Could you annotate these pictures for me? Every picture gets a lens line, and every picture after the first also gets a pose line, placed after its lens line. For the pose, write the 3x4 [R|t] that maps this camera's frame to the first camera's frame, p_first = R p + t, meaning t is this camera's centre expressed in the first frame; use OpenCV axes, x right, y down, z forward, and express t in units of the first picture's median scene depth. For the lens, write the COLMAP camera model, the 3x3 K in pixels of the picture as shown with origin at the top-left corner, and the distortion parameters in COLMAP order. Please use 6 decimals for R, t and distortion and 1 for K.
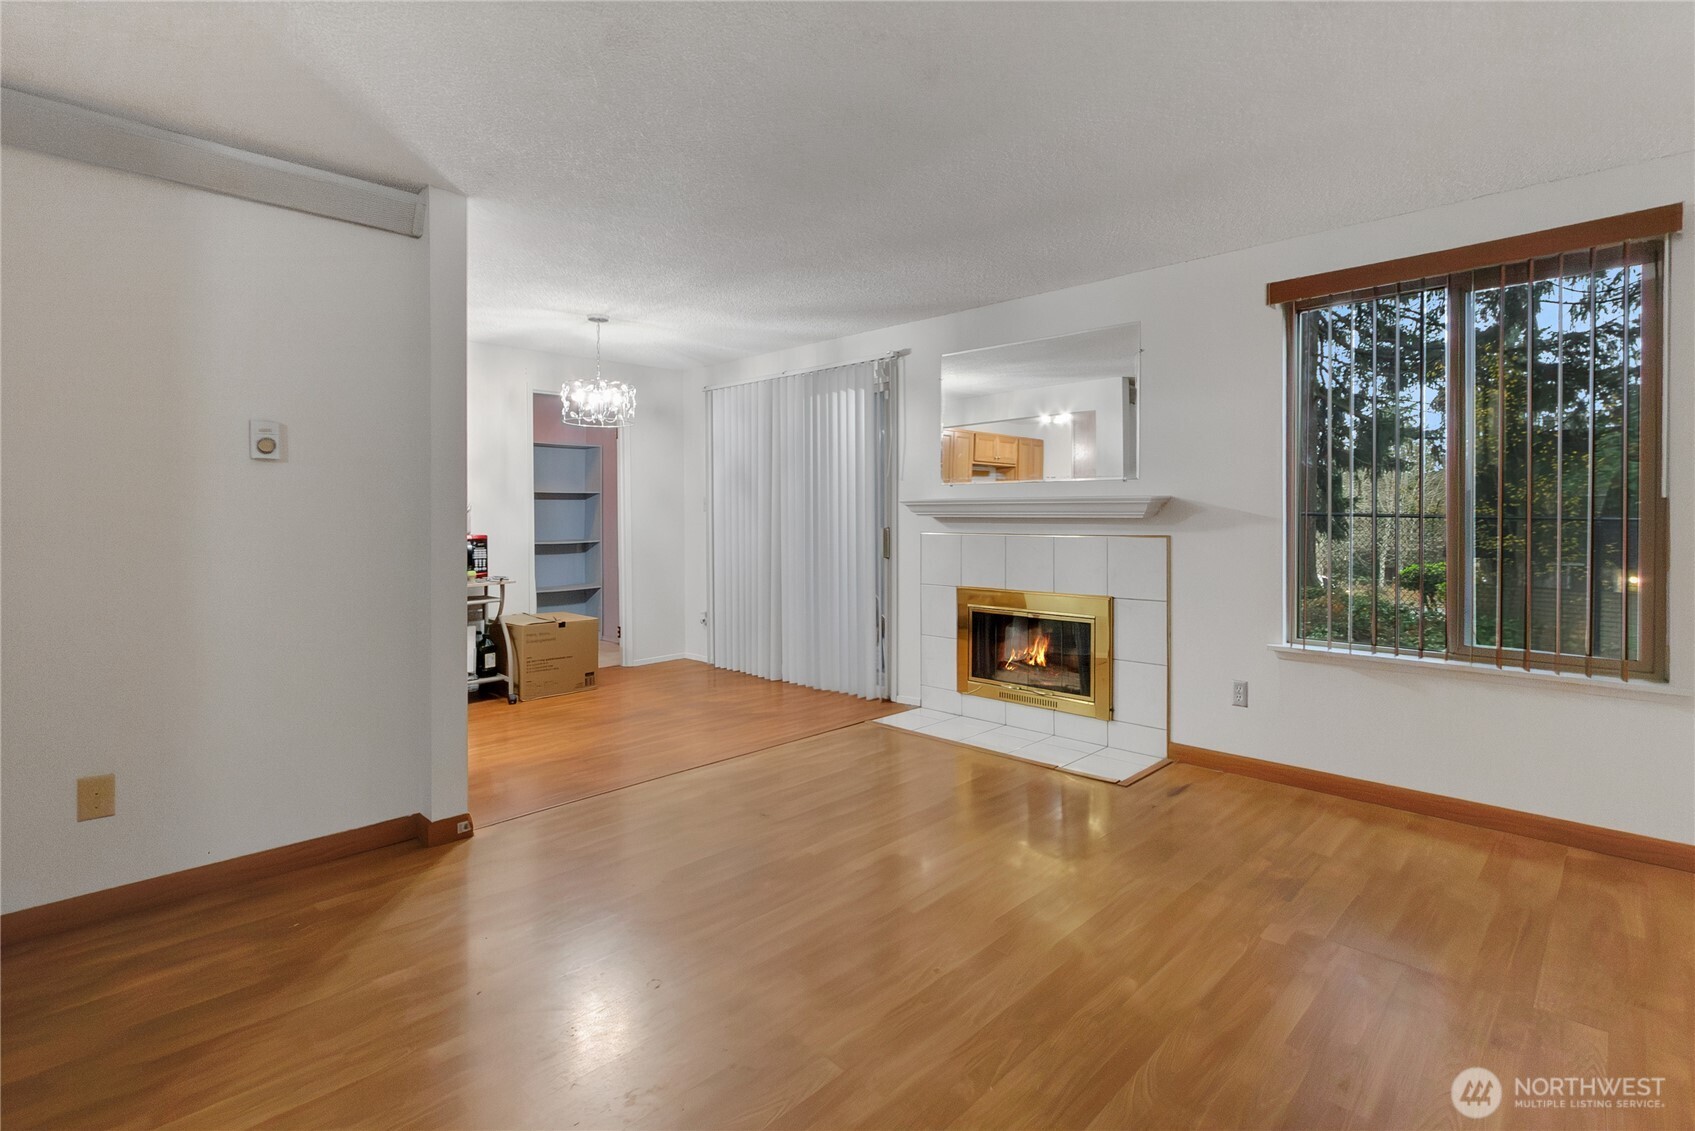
lens RADIAL K [[805.6, 0, 804.4], [0, 805.6, 531.7], [0, 0, 1]] dist [-0.004567, -0.000906]
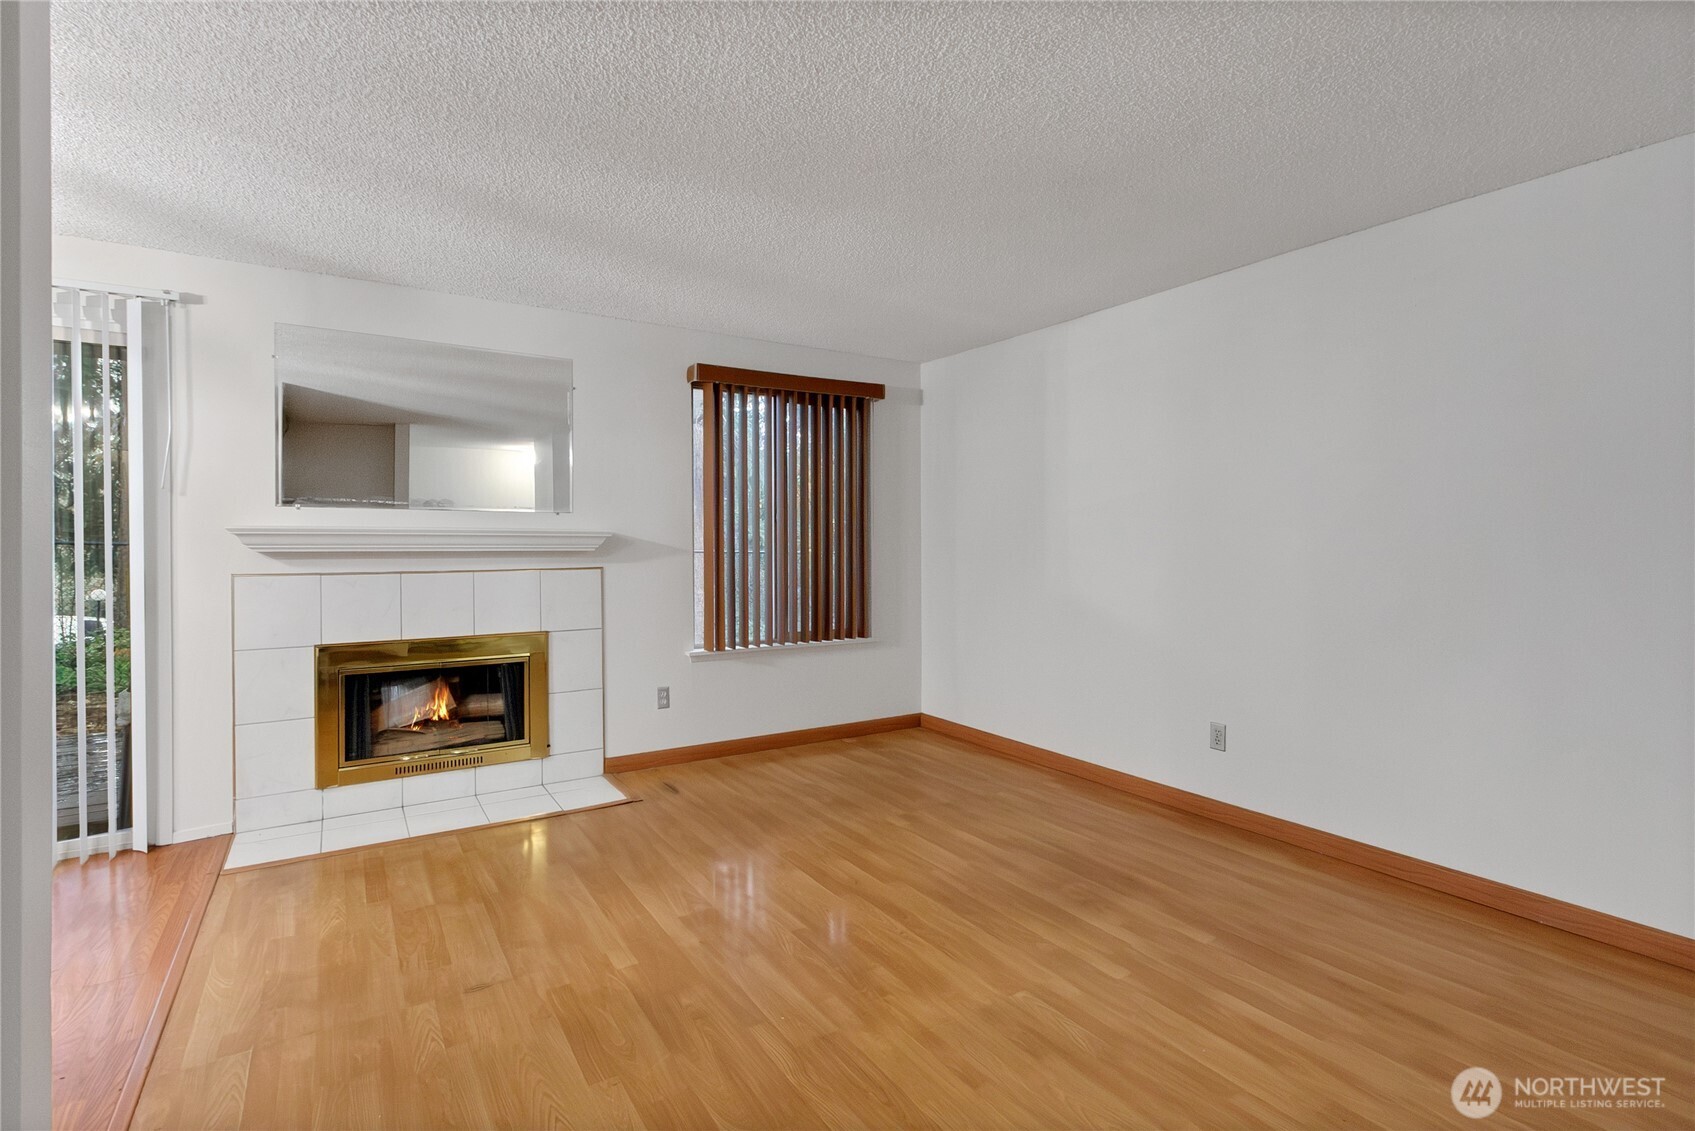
lens RADIAL K [[840.2, 0, 853.2], [0, 840.2, 550.5], [0, 0, 1]] dist [-0.001478, -0.000037]
pose [[0.174723, -0.006295, 0.984598, -0.594971], [0.021714, 0.999761, 0.002539, -0.012671], [-0.984378, 0.020936, 0.174818, 0.471094]]
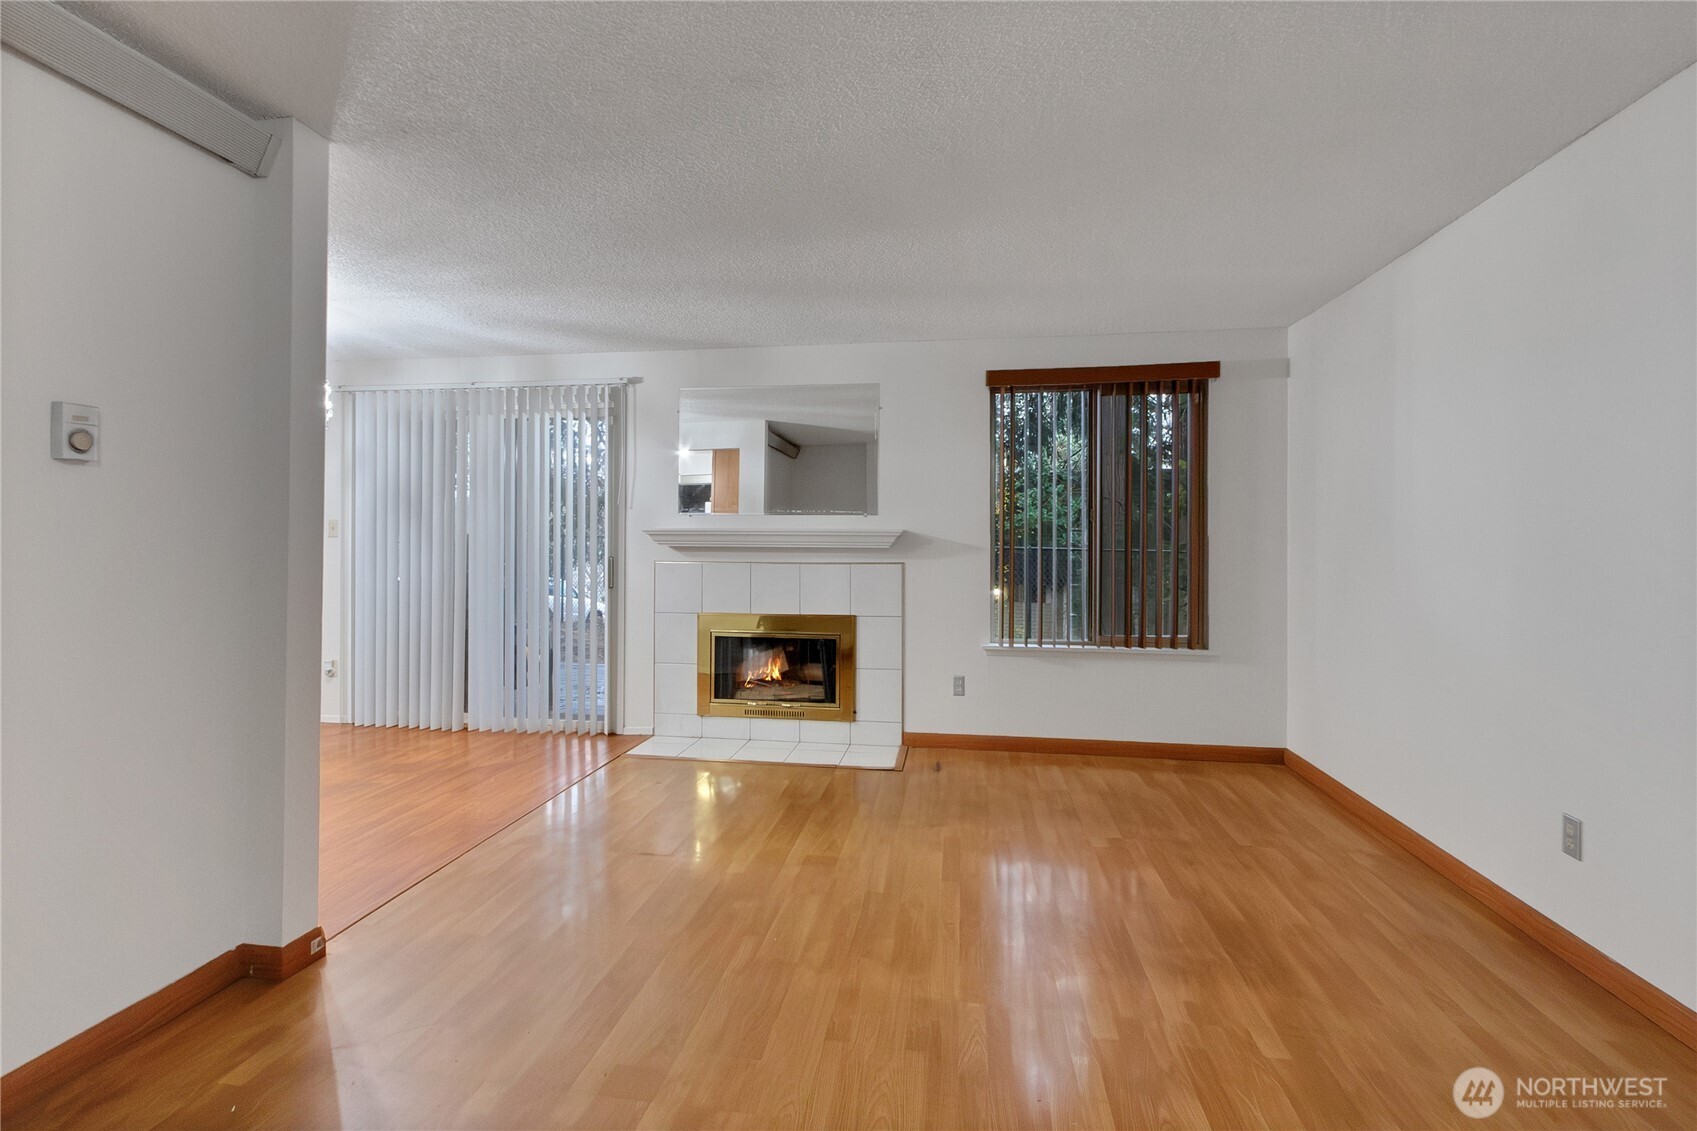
lens RADIAL K [[847.4, 0, 788.2], [0, 847.4, 542.8], [0, 0, 1]] dist [-0.003539, 0.000429]
pose [[0.814213, 0.005189, 0.580543, -0.434080], [0.006197, 0.999825, -0.017628, -0.003235], [-0.580533, 0.017951, 0.814039, 0.053487]]
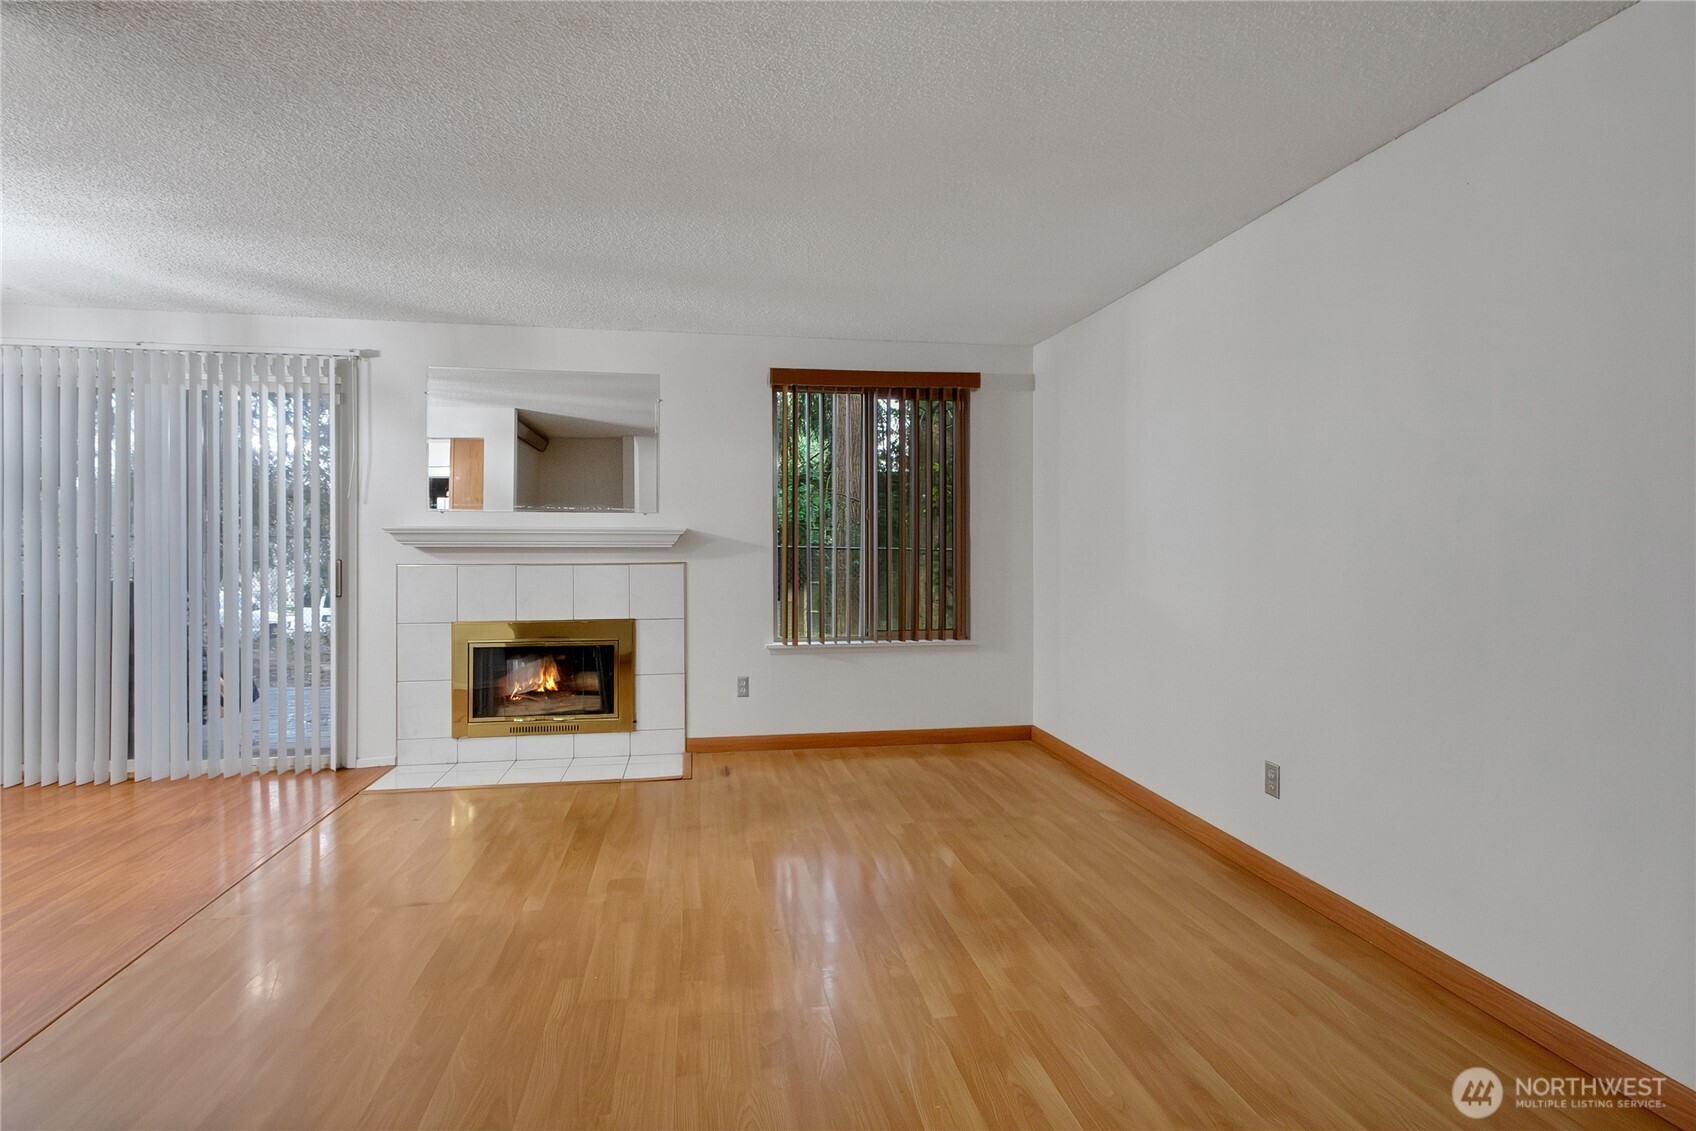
lens RADIAL K [[865.6, 0, 820.6], [0, 865.6, 543.5], [0, 0, 1]] dist [-0.000236, -0.000480]
pose [[0.567762, 0.000872, 0.823192, -0.474332], [0.016344, 0.999790, -0.012332, -0.003498], [-0.823030, 0.020456, 0.567629, 0.118643]]
